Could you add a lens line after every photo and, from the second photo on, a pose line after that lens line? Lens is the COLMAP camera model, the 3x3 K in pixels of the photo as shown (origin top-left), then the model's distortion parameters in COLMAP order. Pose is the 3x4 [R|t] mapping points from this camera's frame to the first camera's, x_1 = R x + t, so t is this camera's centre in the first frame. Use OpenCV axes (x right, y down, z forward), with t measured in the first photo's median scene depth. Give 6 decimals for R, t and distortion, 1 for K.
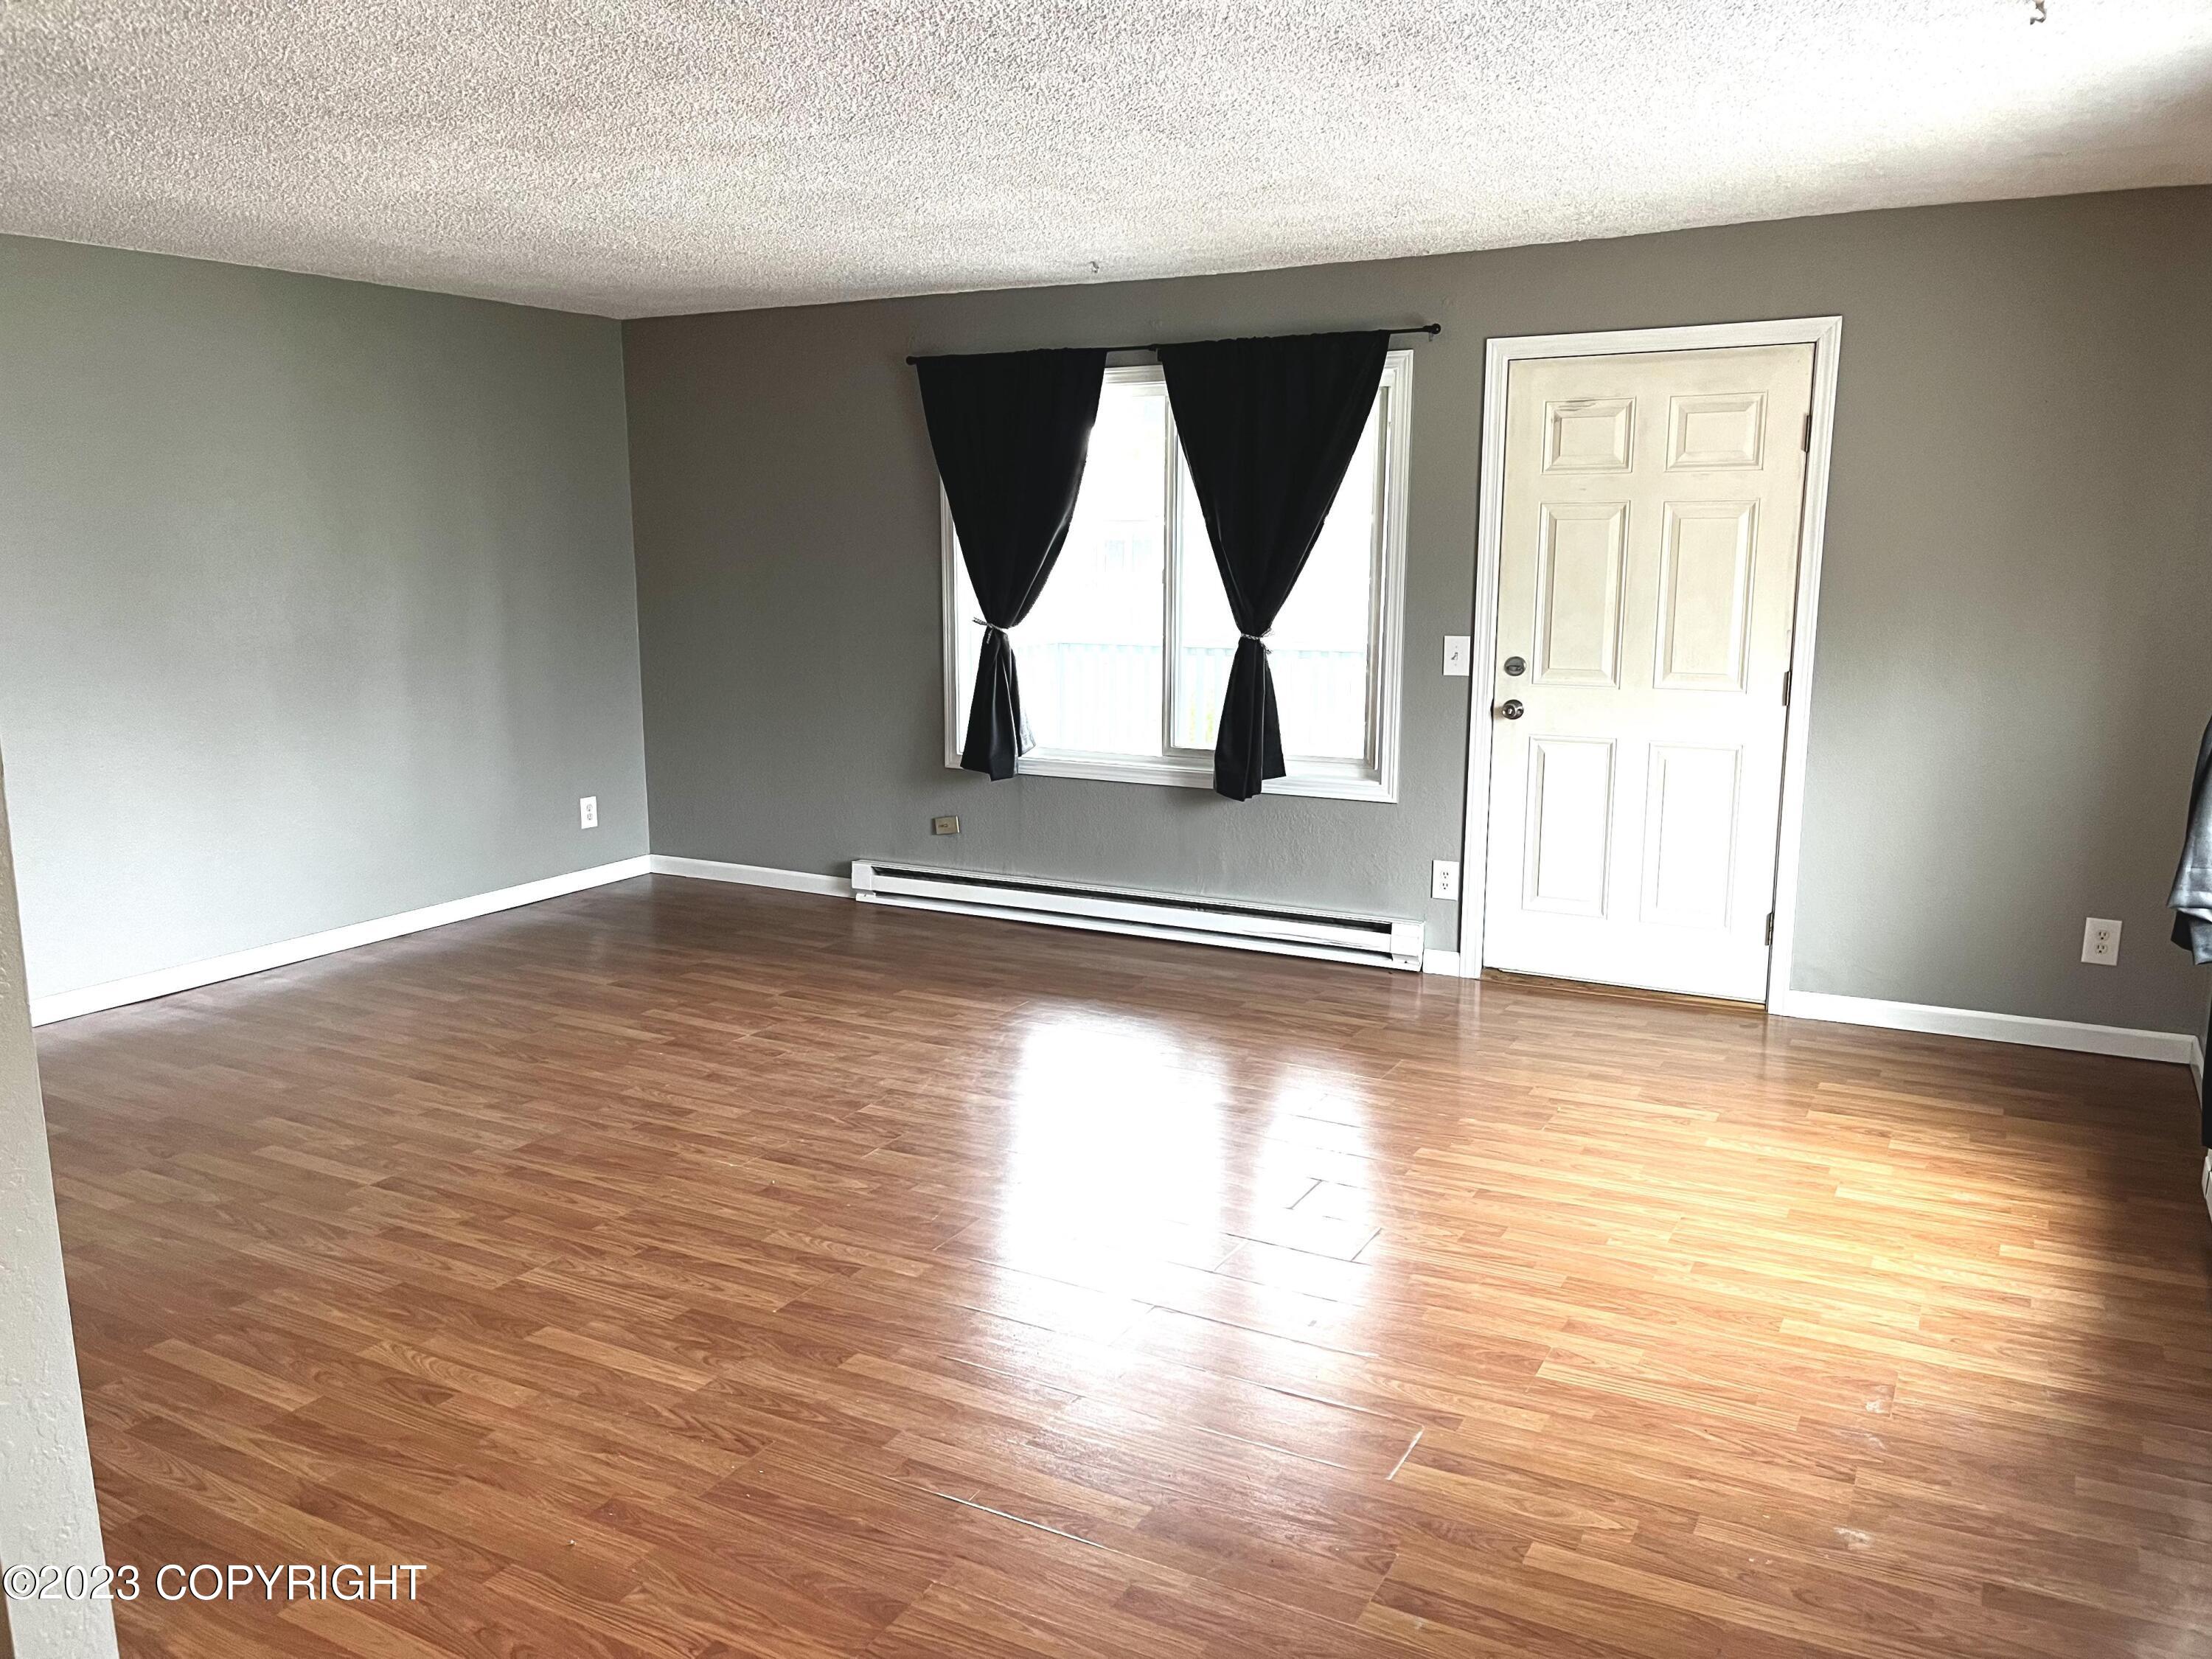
lens RADIAL K [[1673.0, 0, 1098.2], [0, 1673.0, 841.7], [0, 0, 1]] dist [0.048370, -0.038933]
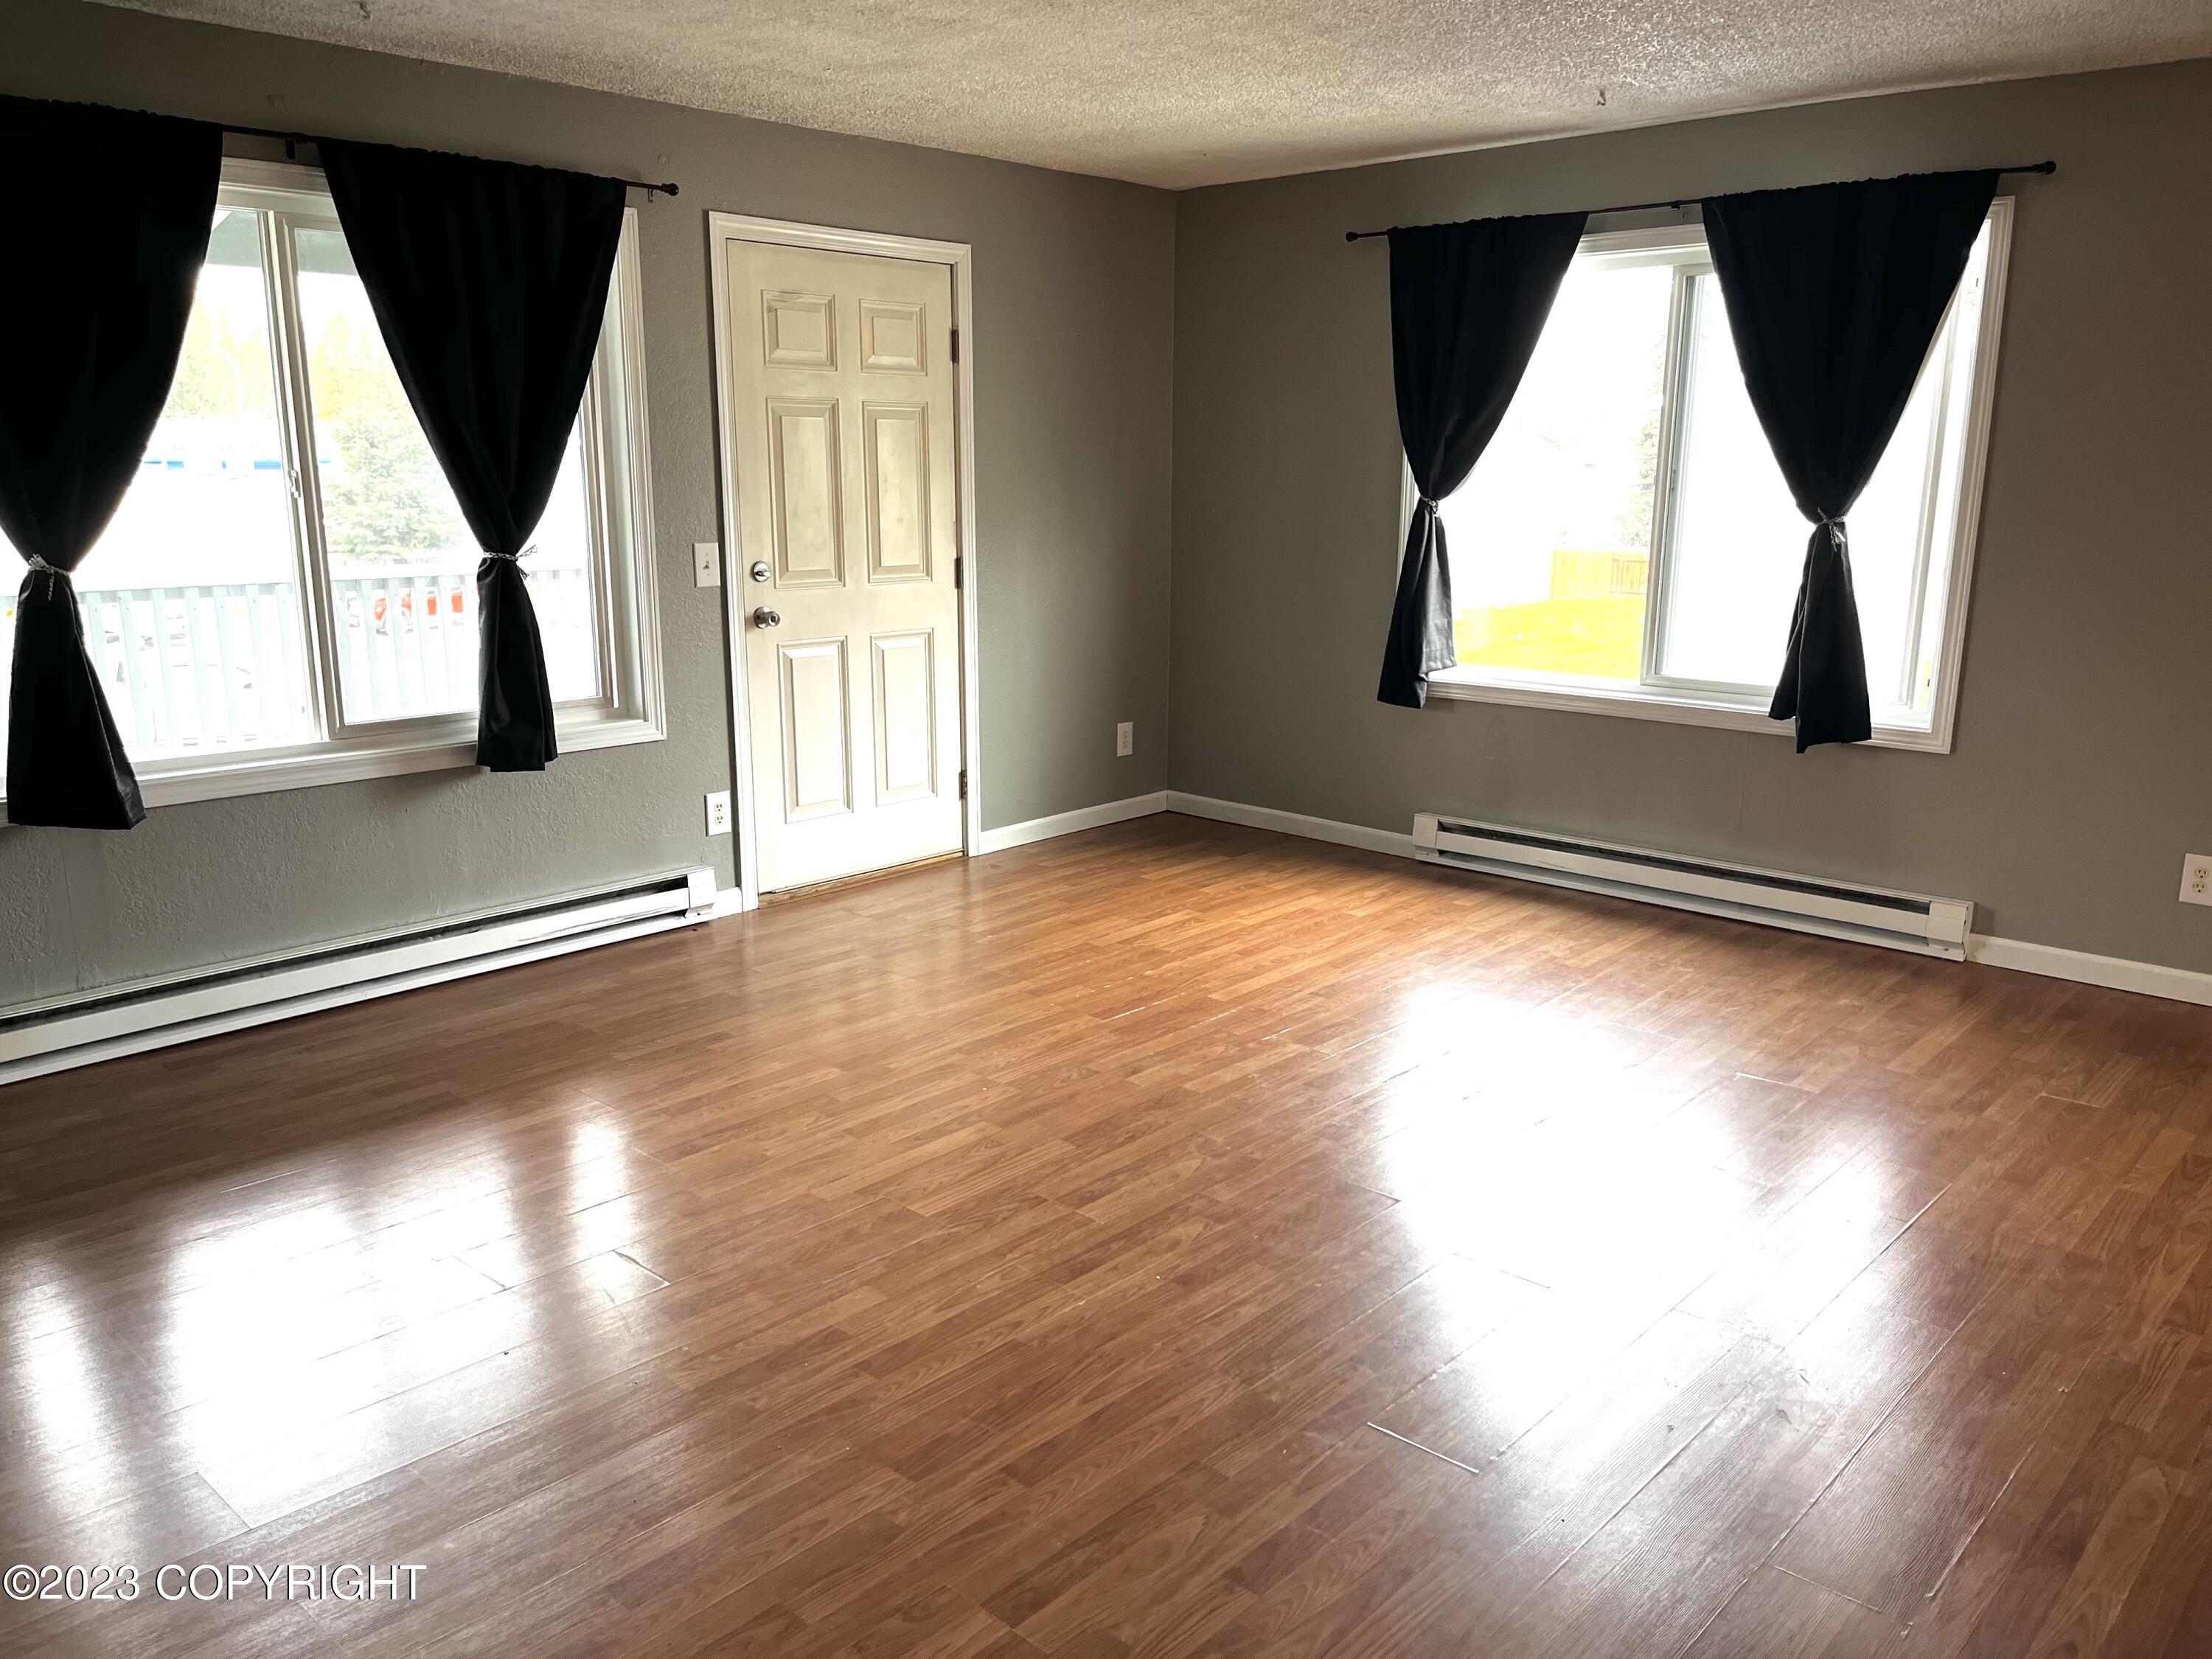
lens RADIAL K [[1673.0, 0, 1102.2], [0, 1673.0, 827.6], [0, 0, 1]] dist [0.048370, -0.038933]
pose [[0.236294, -0.205143, 0.949780, -0.664960], [0.171980, 0.970858, 0.166909, -0.093332], [-0.956341, 0.123903, 0.264688, 0.611838]]
